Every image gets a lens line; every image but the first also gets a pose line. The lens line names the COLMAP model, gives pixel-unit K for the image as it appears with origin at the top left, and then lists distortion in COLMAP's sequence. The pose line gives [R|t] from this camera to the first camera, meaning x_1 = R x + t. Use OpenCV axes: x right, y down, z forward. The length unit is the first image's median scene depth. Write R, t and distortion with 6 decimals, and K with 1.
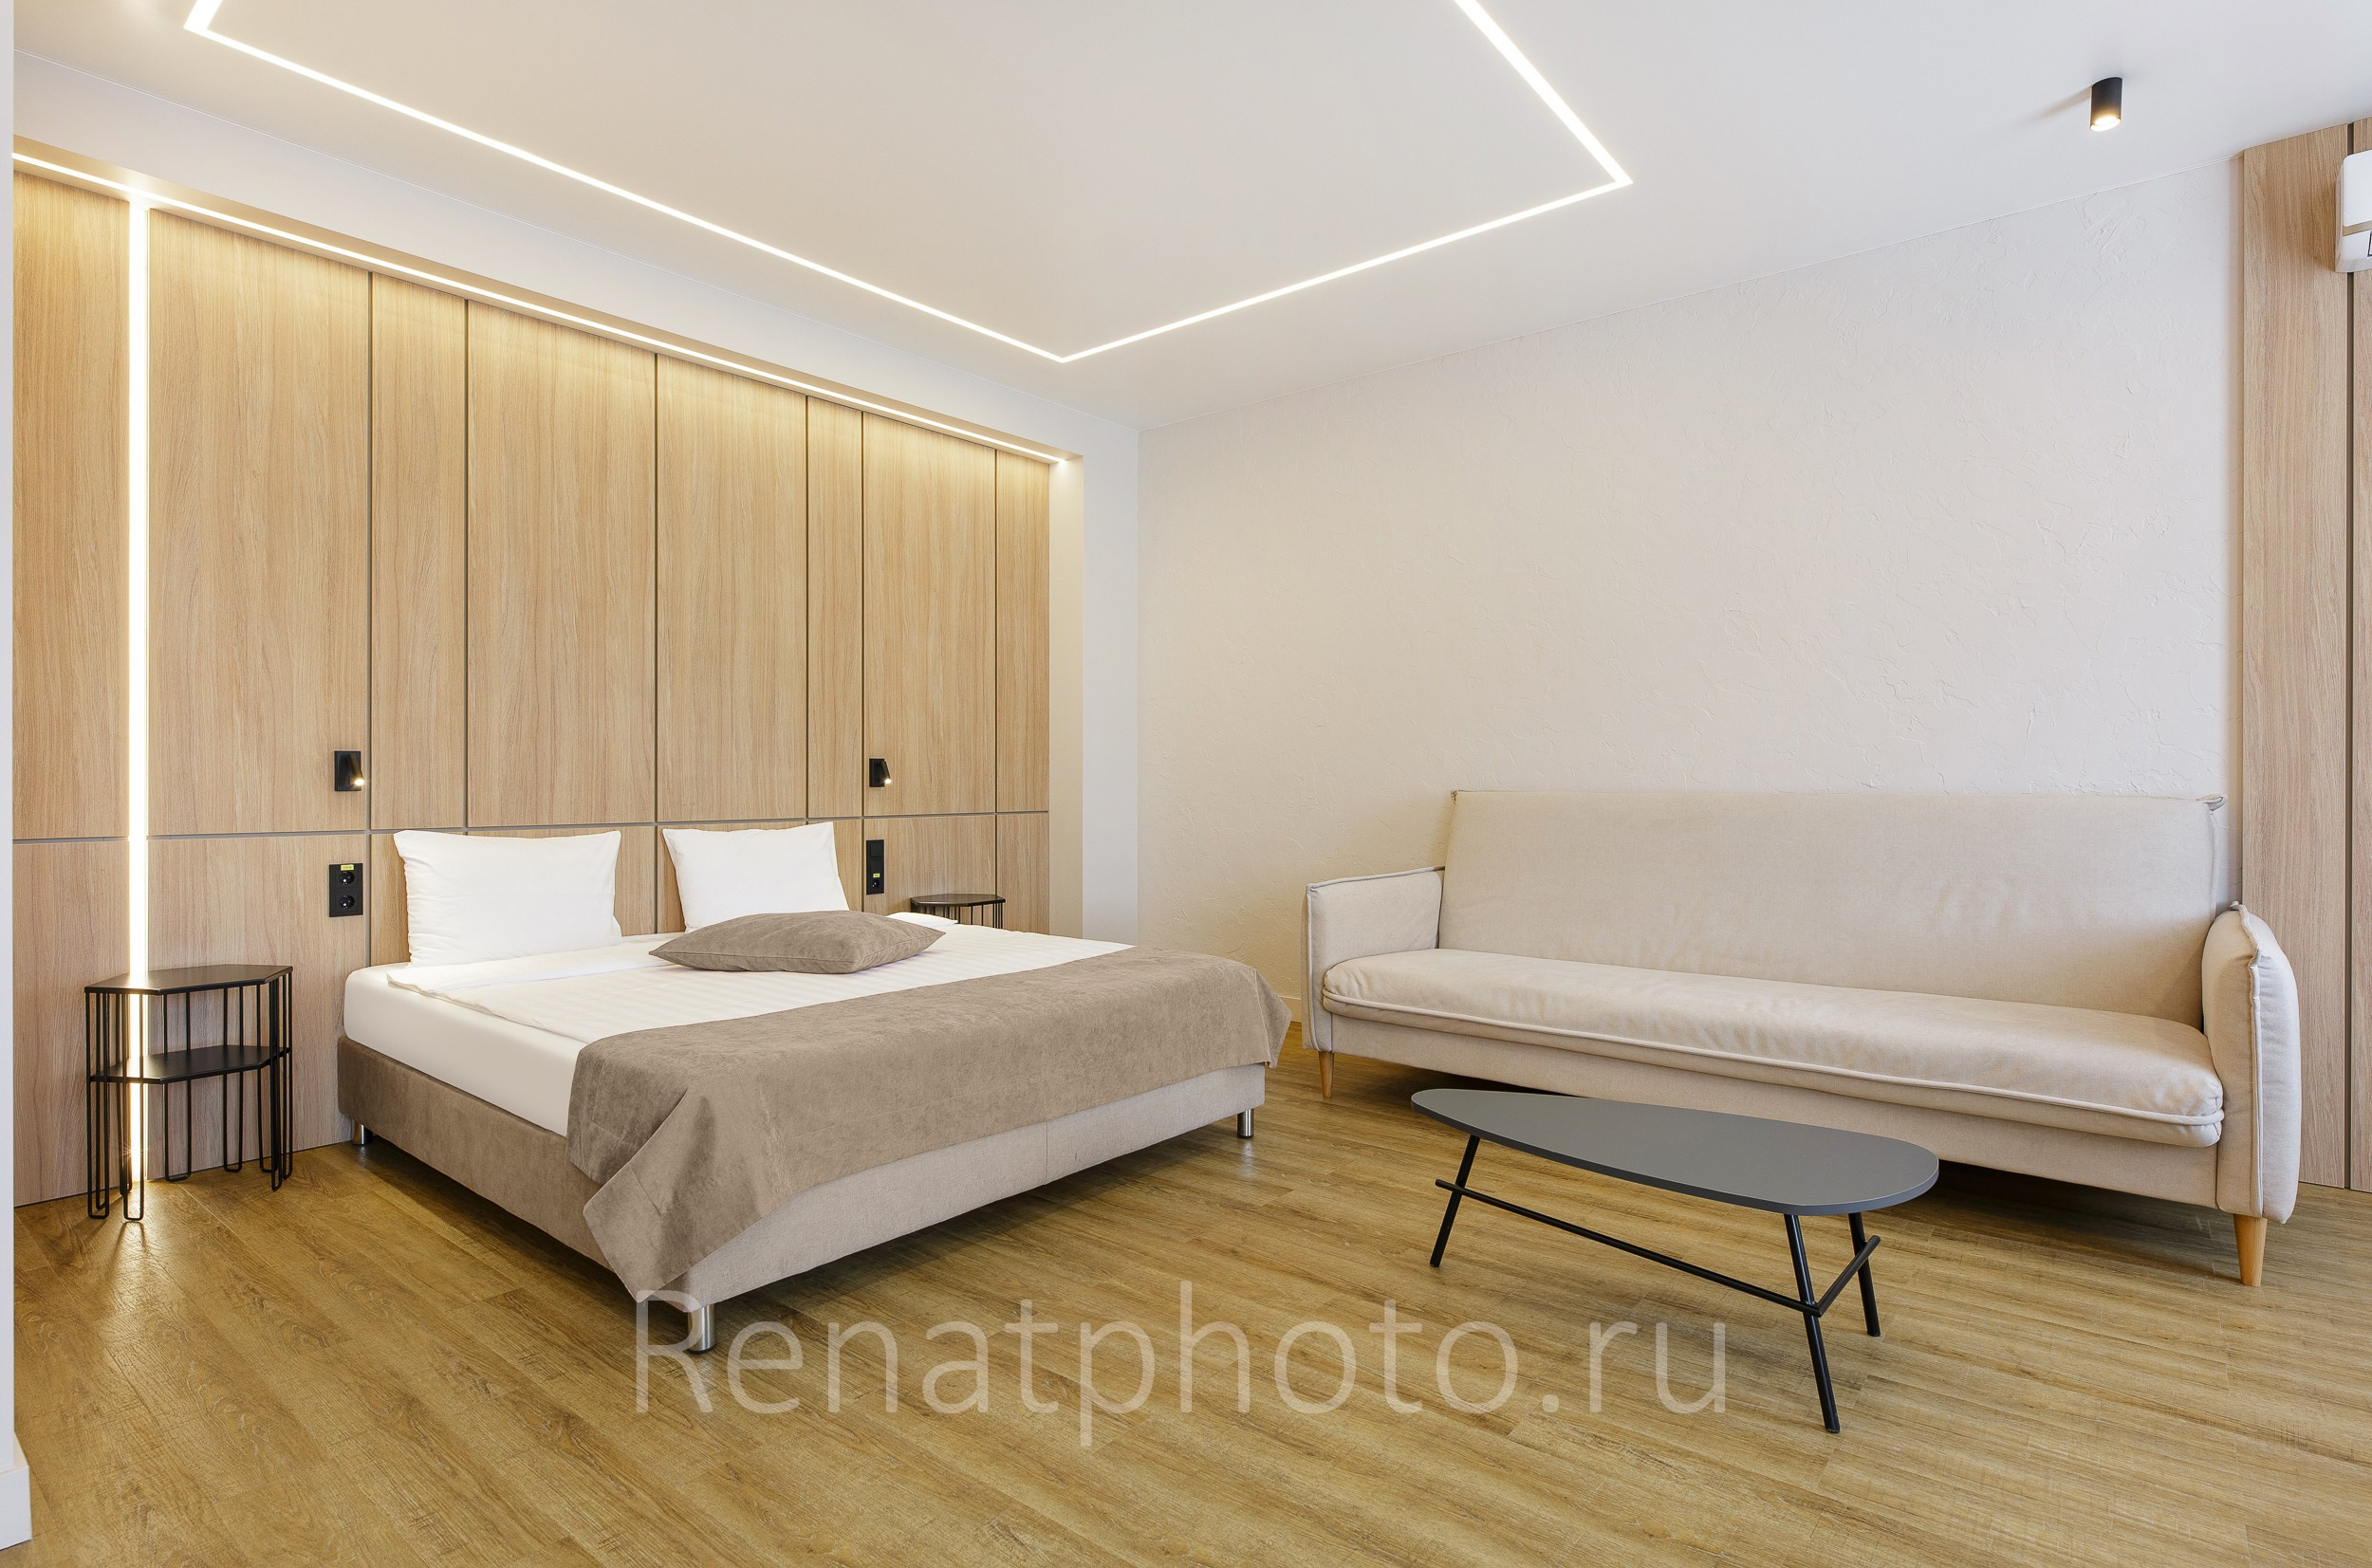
lens RADIAL K [[1178.7, 0, 1186.0], [0, 1178.7, 784.0], [0, 0, 1]] dist [-0.002992, -0.000436]
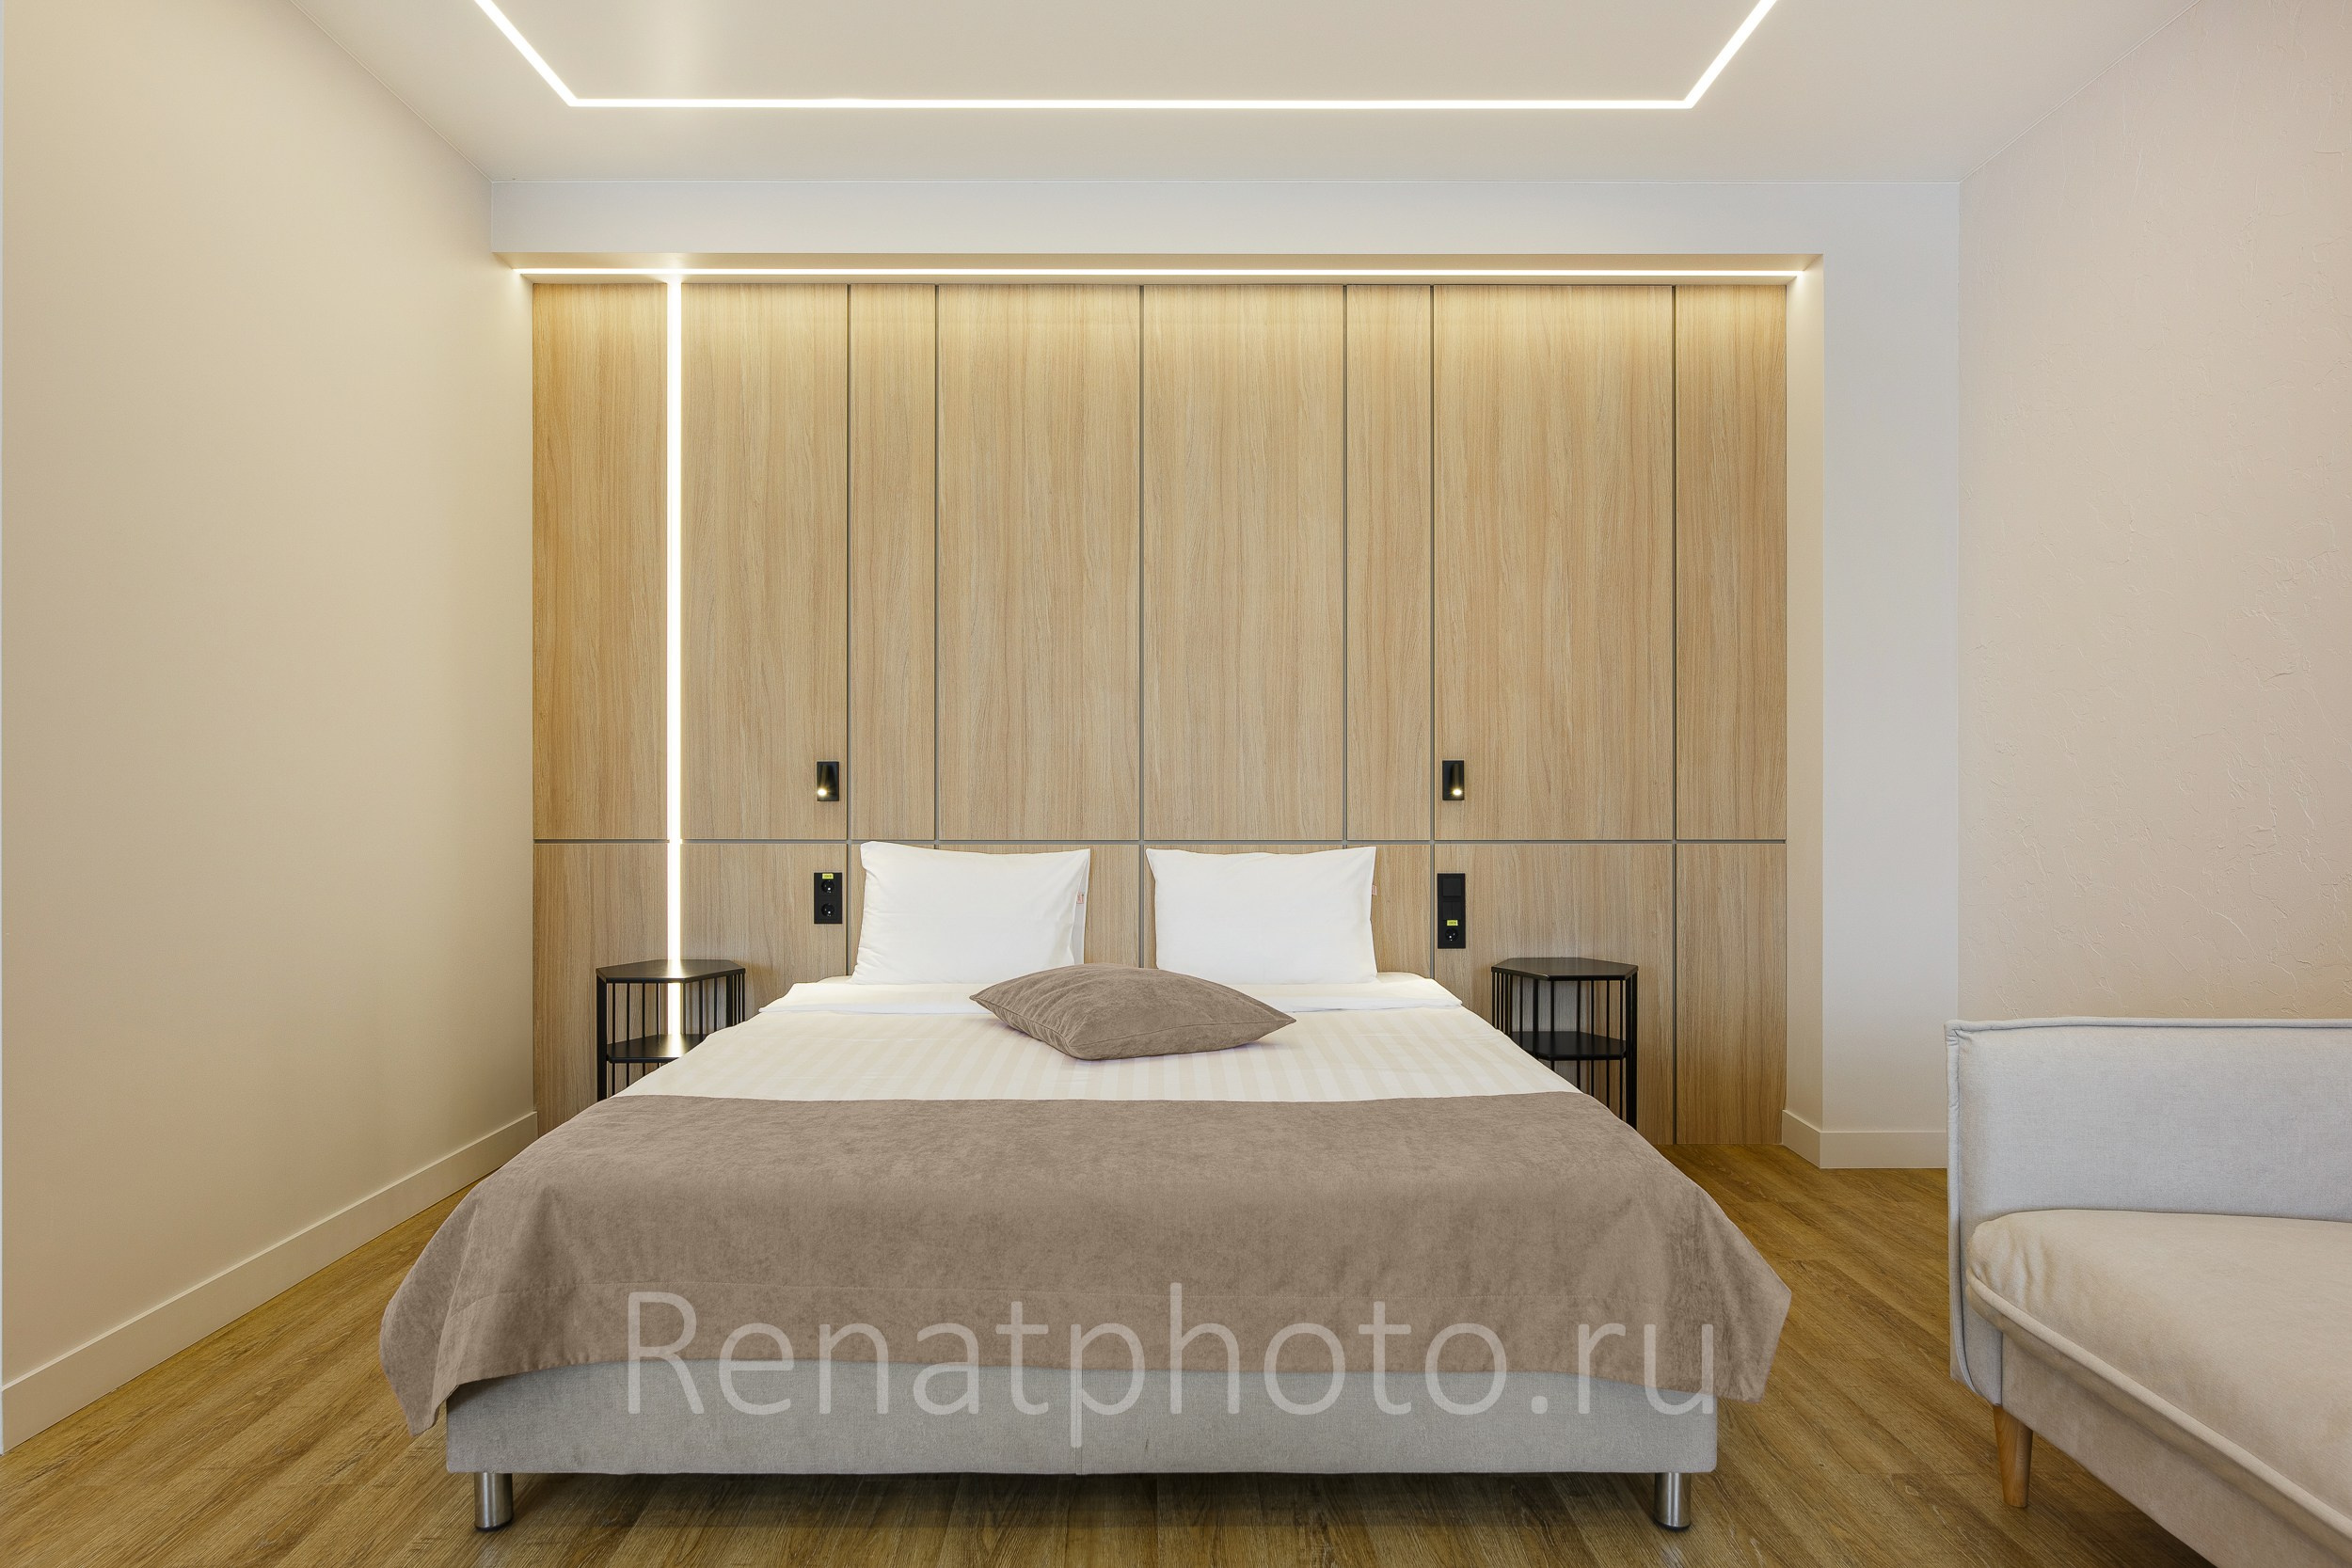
lens RADIAL K [[1307.7, 0, 1176.0], [0, 1307.7, 784.0], [0, 0, 1]] dist [-0.001040, 0.000167]
pose [[0.637726, -0.001333, -0.770262, 0.306937], [-0.003087, 0.999986, -0.004286, -0.004213], [0.770257, 0.005111, 0.637713, 0.449899]]
